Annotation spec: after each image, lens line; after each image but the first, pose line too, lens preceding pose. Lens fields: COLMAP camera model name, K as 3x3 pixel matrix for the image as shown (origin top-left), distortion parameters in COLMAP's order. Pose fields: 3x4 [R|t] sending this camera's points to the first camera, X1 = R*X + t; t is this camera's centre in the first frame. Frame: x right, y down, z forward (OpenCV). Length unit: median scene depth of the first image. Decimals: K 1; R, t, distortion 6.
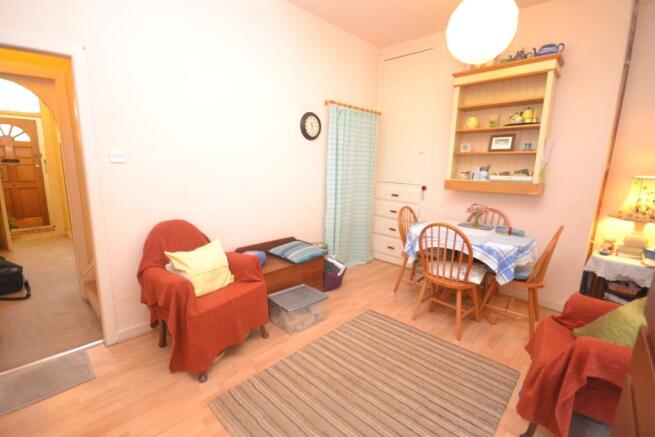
lens RADIAL K [[298.7, 0, 323.7], [0, 298.7, 219.3], [0, 0, 1]] dist [-0.000617, -0.000260]
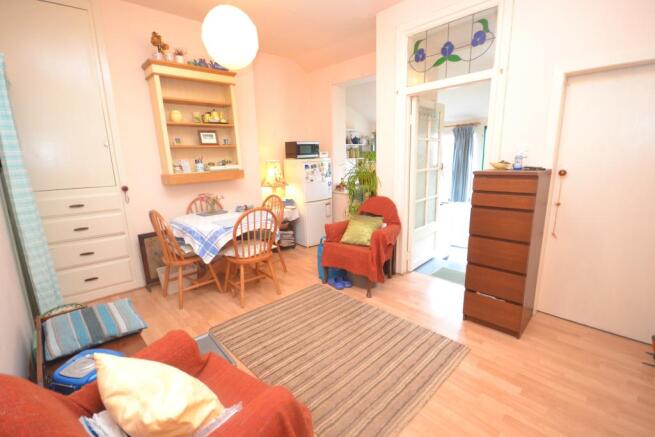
lens RADIAL K [[298.7, 0, 323.7], [0, 298.7, 219.3], [0, 0, 1]] dist [-0.000617, -0.000260]
pose [[0.043829, -0.230511, 0.972082, -0.577732], [0.205853, 0.954221, 0.216994, -0.114660], [-0.977601, 0.190595, 0.089274, 0.524160]]
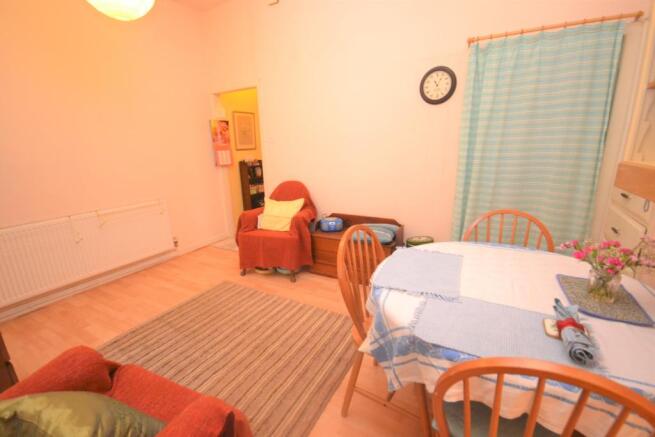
lens RADIAL K [[298.7, 0, 323.7], [0, 298.7, 219.3], [0, 0, 1]] dist [-0.000617, -0.000260]
pose [[0.255990, 0.218603, -0.941638, 0.790222], [-0.136778, 0.972486, 0.188580, -0.093309], [0.956954, 0.080520, 0.278846, 0.614297]]
